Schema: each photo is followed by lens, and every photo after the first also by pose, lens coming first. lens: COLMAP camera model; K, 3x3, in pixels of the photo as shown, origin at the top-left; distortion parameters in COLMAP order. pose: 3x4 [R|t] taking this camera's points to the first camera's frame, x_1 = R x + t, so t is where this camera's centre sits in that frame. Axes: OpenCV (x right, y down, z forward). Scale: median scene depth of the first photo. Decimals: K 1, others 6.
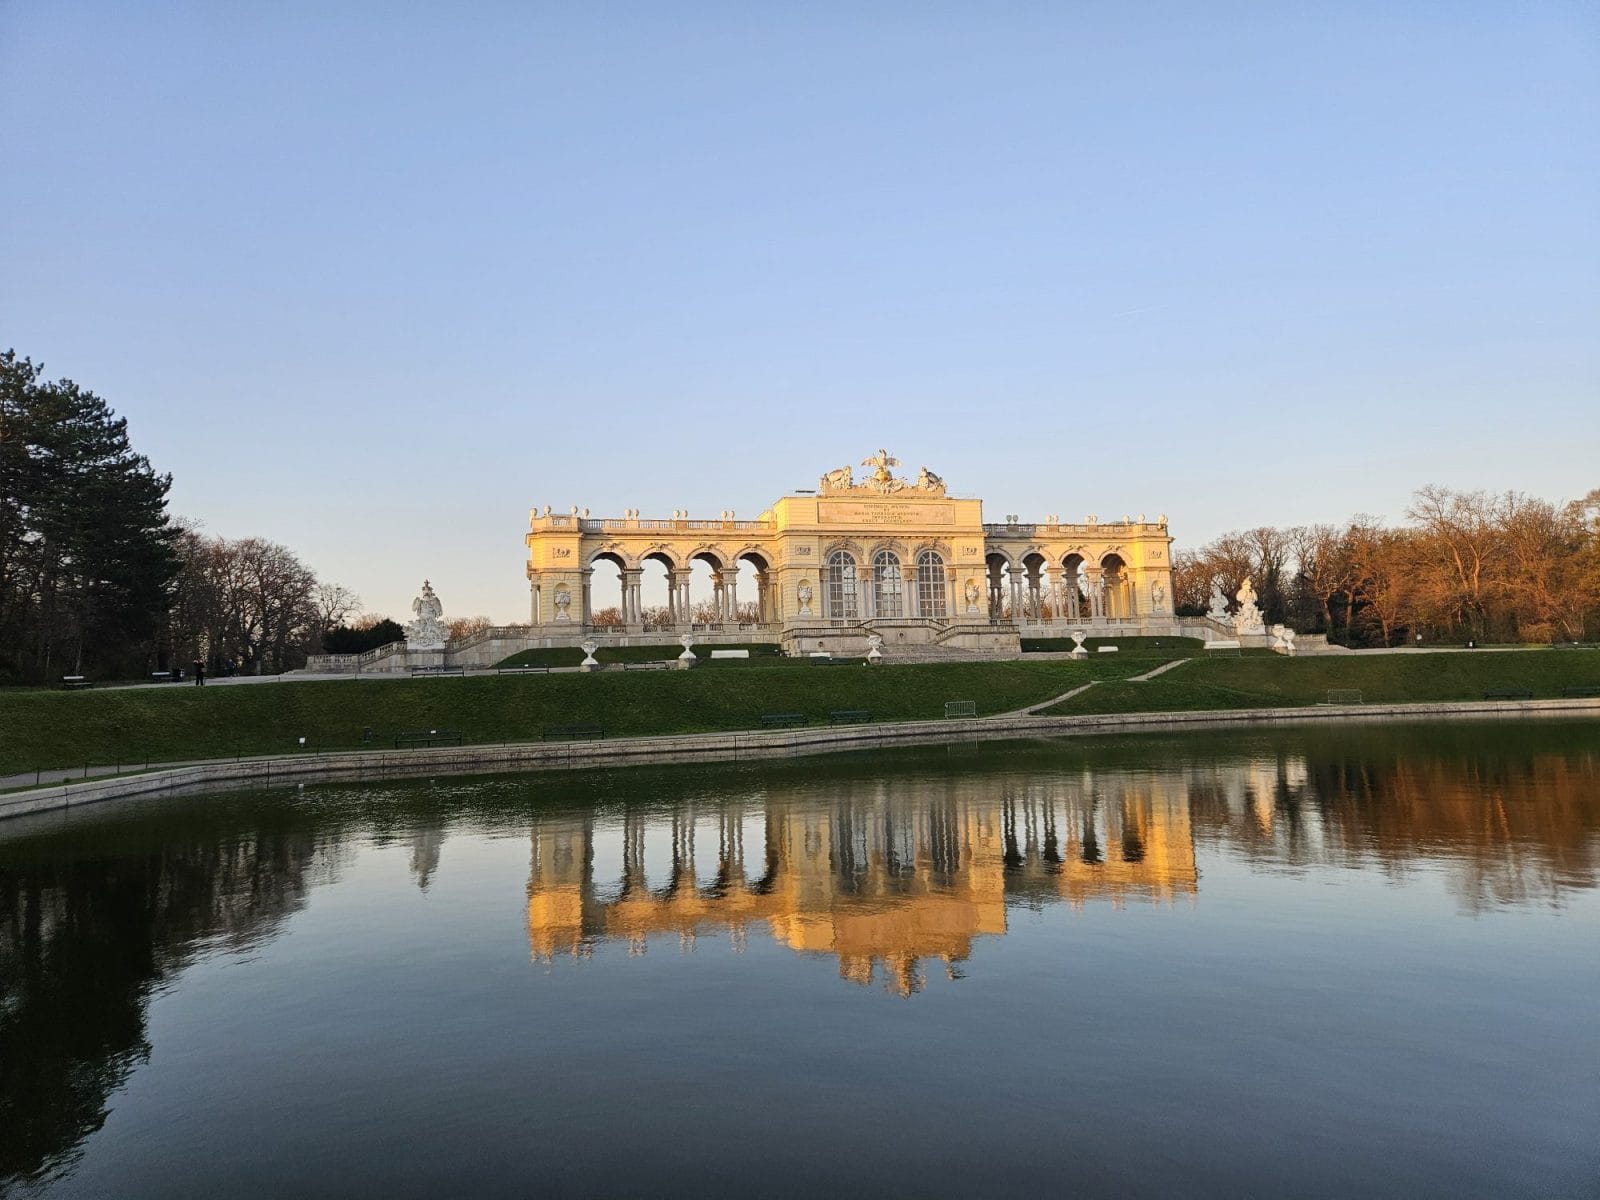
lens RADIAL K [[1022.4, 0, 795.3], [0, 1022.4, 582.9], [0, 0, 1]] dist [0.047117, -0.000275]
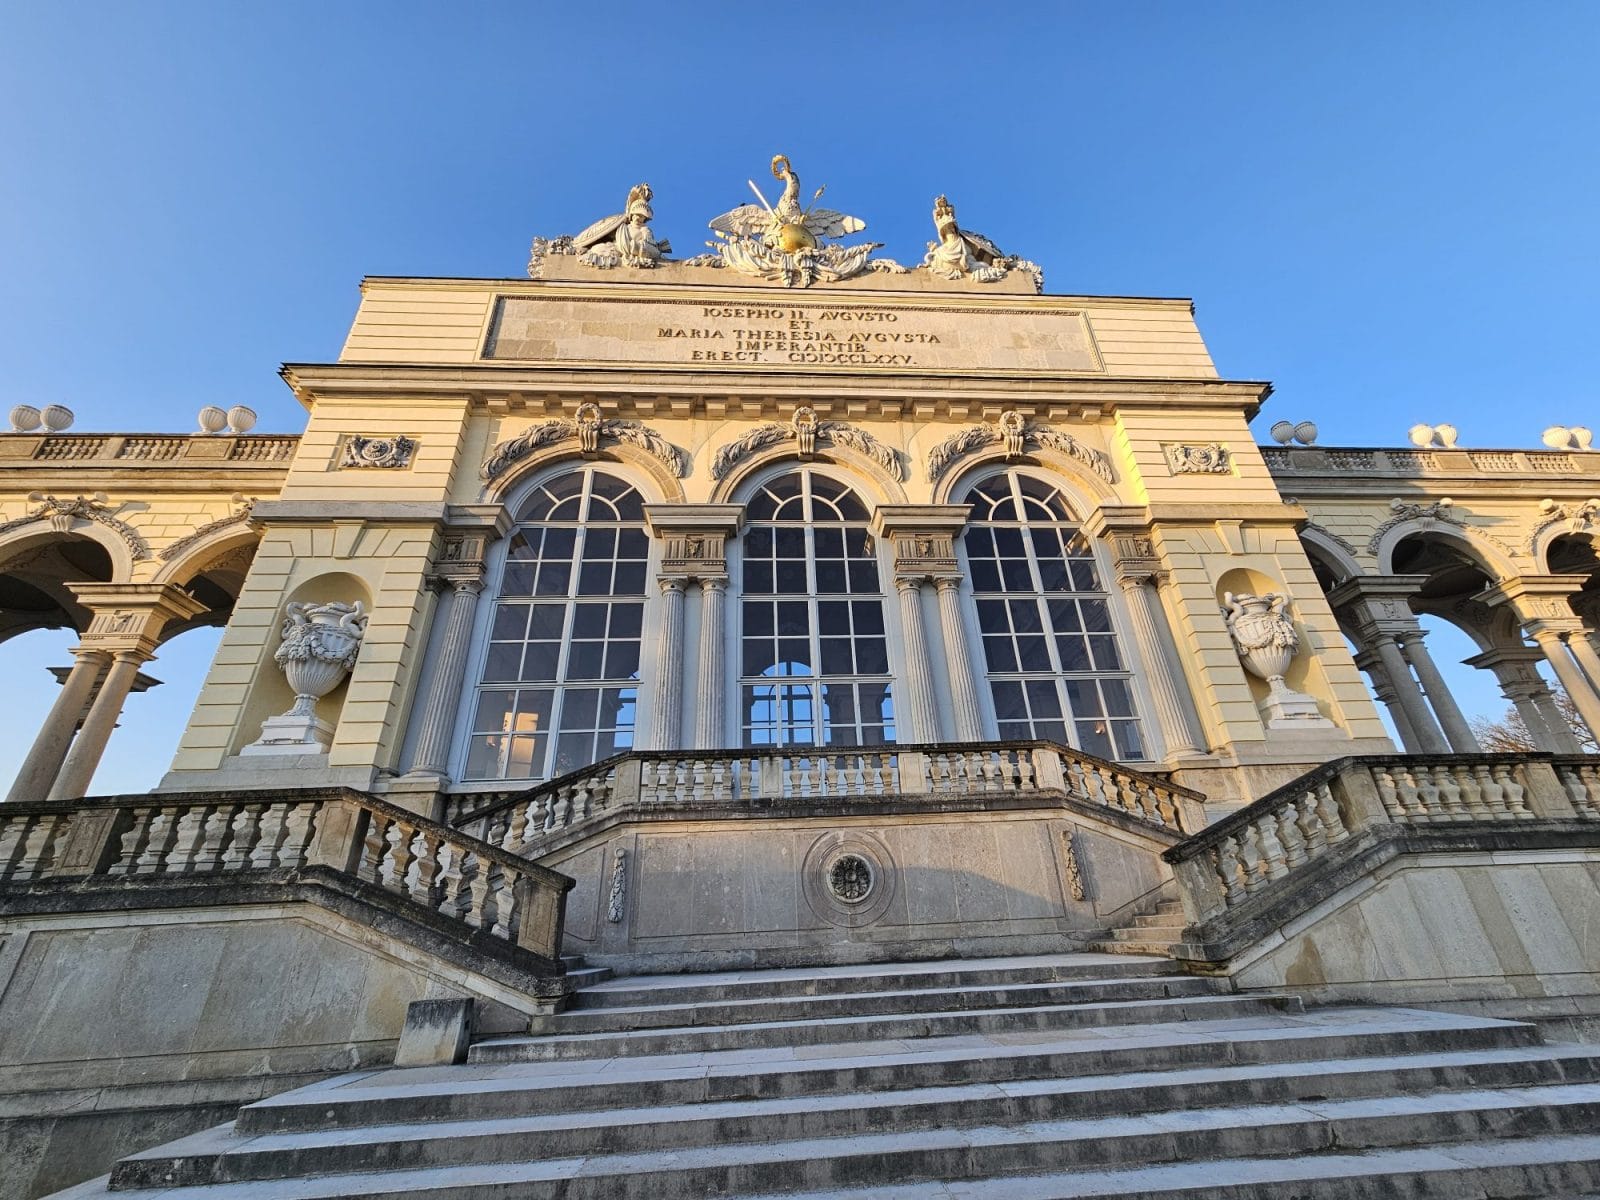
lens RADIAL K [[645.5, 0, 809.6], [0, 645.5, 615.7], [0, 0, 1]] dist [-0.015929, 0.010137]
pose [[0.981823, -0.093920, -0.164933, 0.108961], [0.031501, 0.937570, -0.346368, 0.046024], [0.187167, 0.334877, 0.923486, 0.872454]]
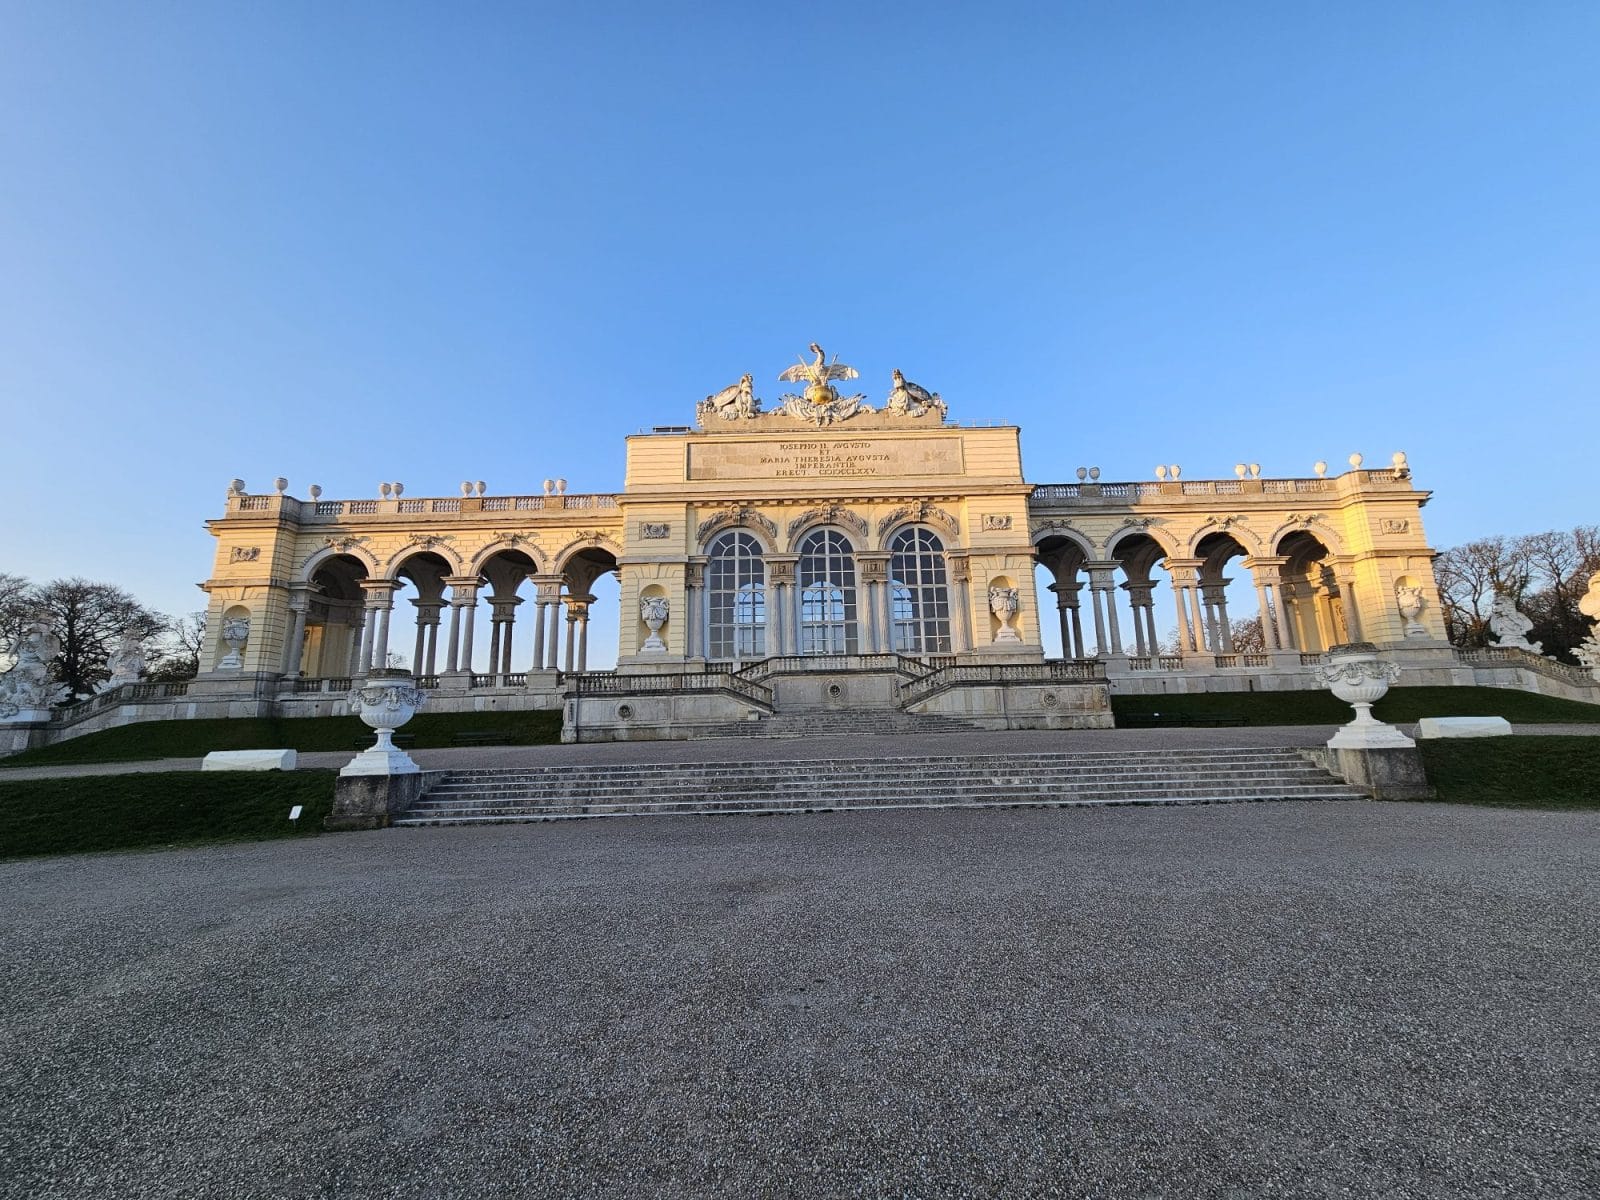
lens RADIAL K [[645.5, 0, 809.6], [0, 645.5, 615.7], [0, 0, 1]] dist [-0.015929, 0.010137]
pose [[0.967606, -0.041414, -0.249046, 0.159267], [0.021745, 0.996459, -0.081217, 0.038970], [0.251528, 0.073171, 0.965080, 0.676388]]
